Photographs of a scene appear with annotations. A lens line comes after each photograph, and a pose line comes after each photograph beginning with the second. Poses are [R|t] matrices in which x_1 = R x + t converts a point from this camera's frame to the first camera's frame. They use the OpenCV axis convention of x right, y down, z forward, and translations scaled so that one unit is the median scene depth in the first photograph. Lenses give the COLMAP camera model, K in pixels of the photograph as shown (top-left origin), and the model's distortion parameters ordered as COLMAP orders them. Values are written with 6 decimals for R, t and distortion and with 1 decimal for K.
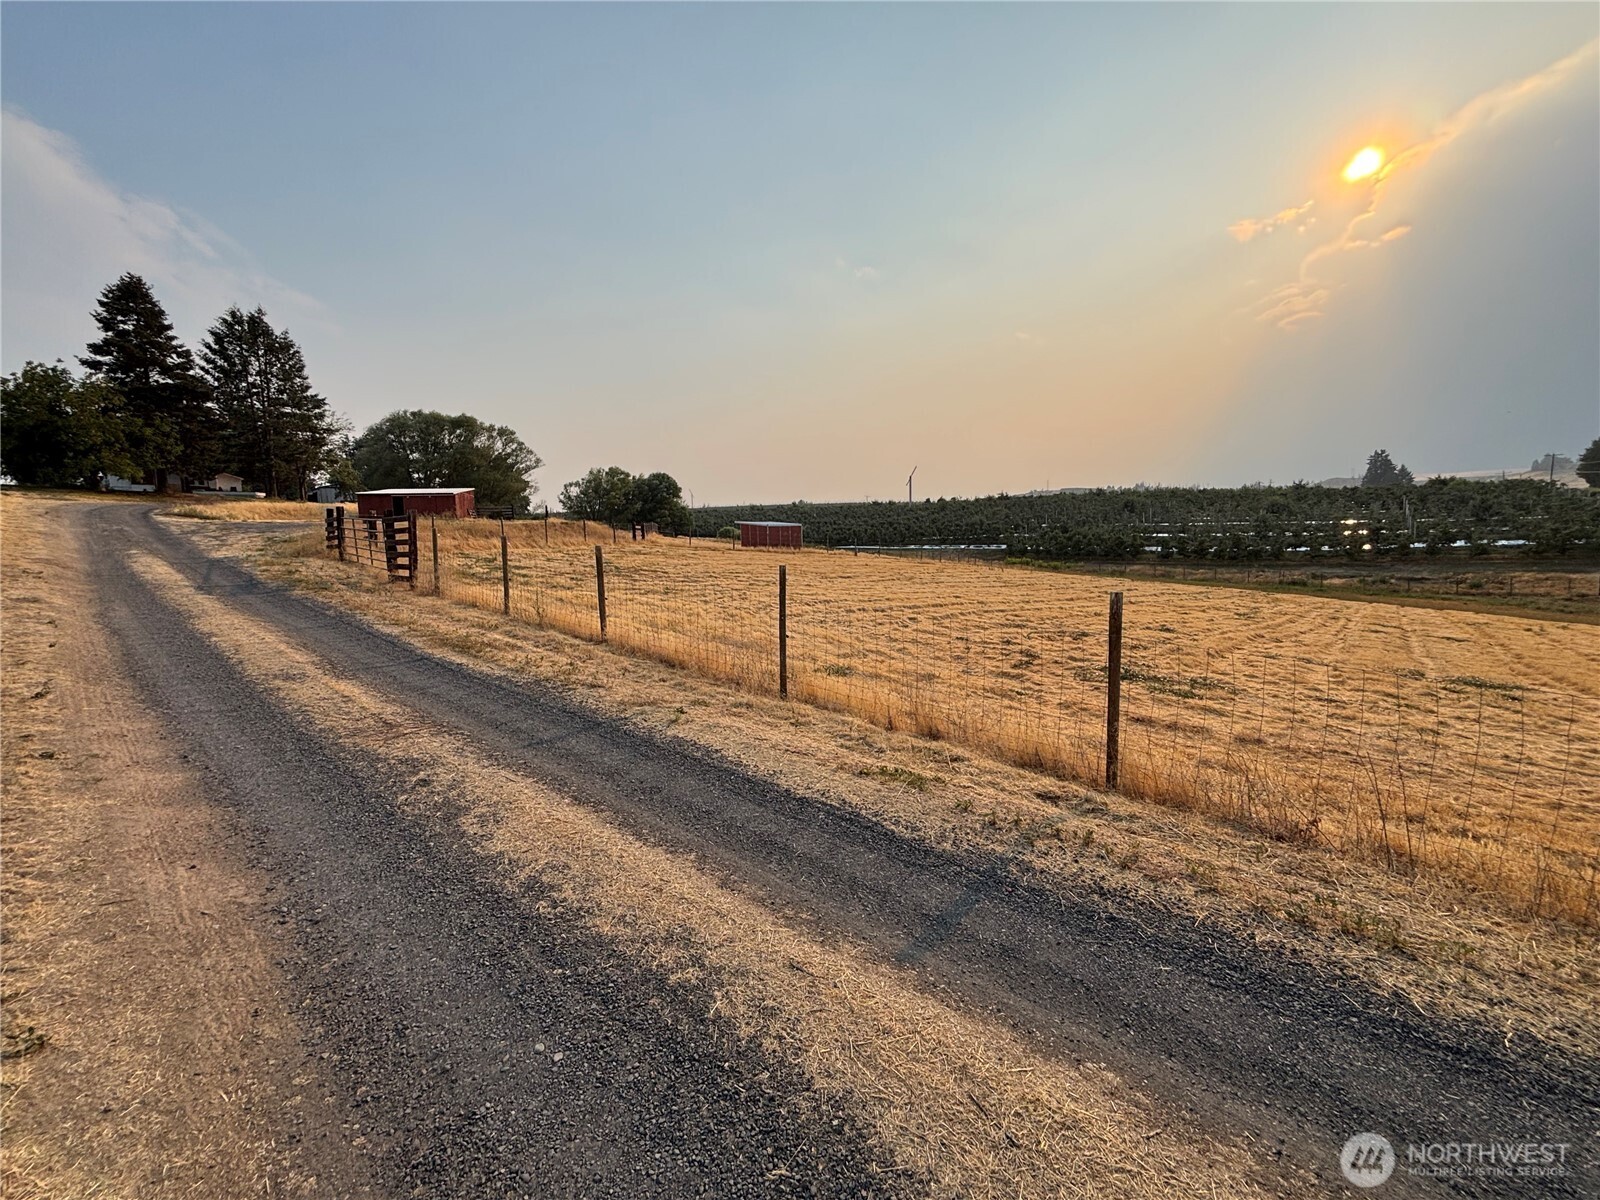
lens RADIAL K [[640.7, 0, 800.0], [0, 640.7, 600.0], [0, 0, 1]] dist [0.030981, -0.017658]
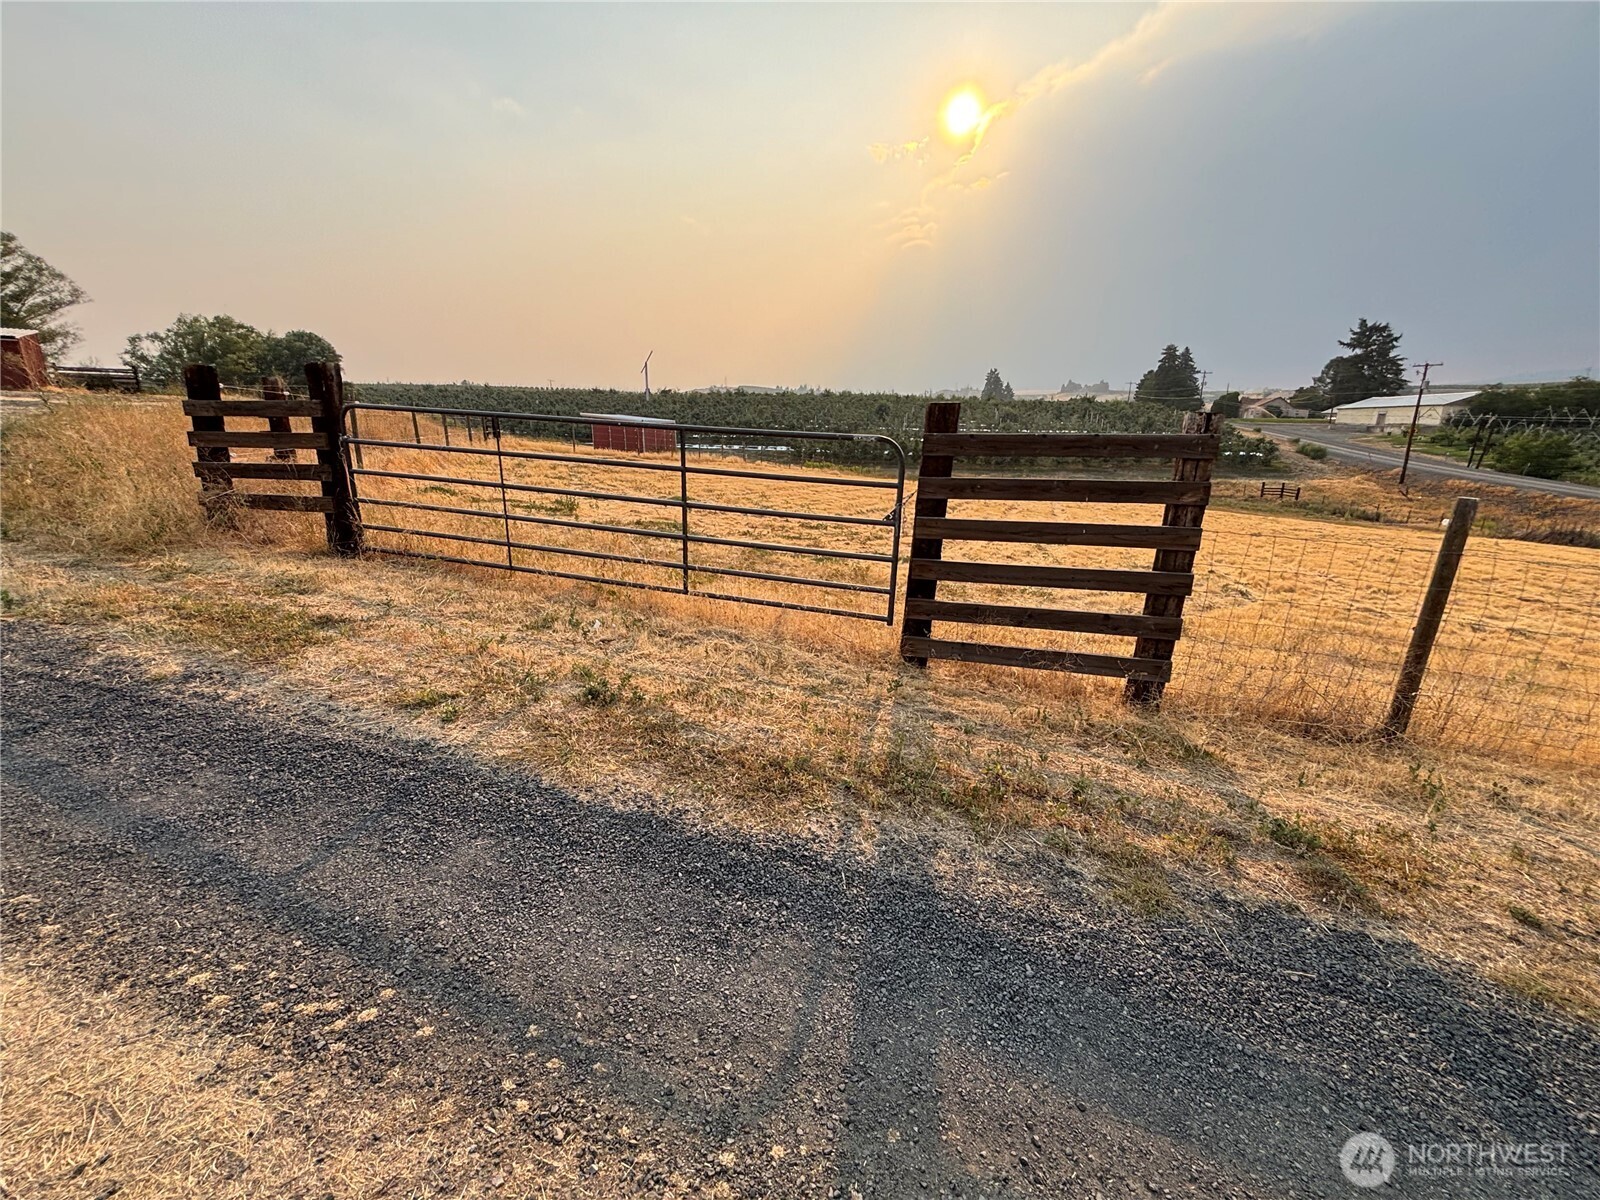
lens RADIAL K [[646.6, 0, 792.9], [0, 646.6, 594.9], [0, 0, 1]] dist [-0.000051, -0.000083]
pose [[0.887619, -0.088190, 0.452056, -0.092813], [0.019202, 0.987730, 0.154988, -0.011519], [-0.460177, -0.128890, 0.878422, 0.092827]]
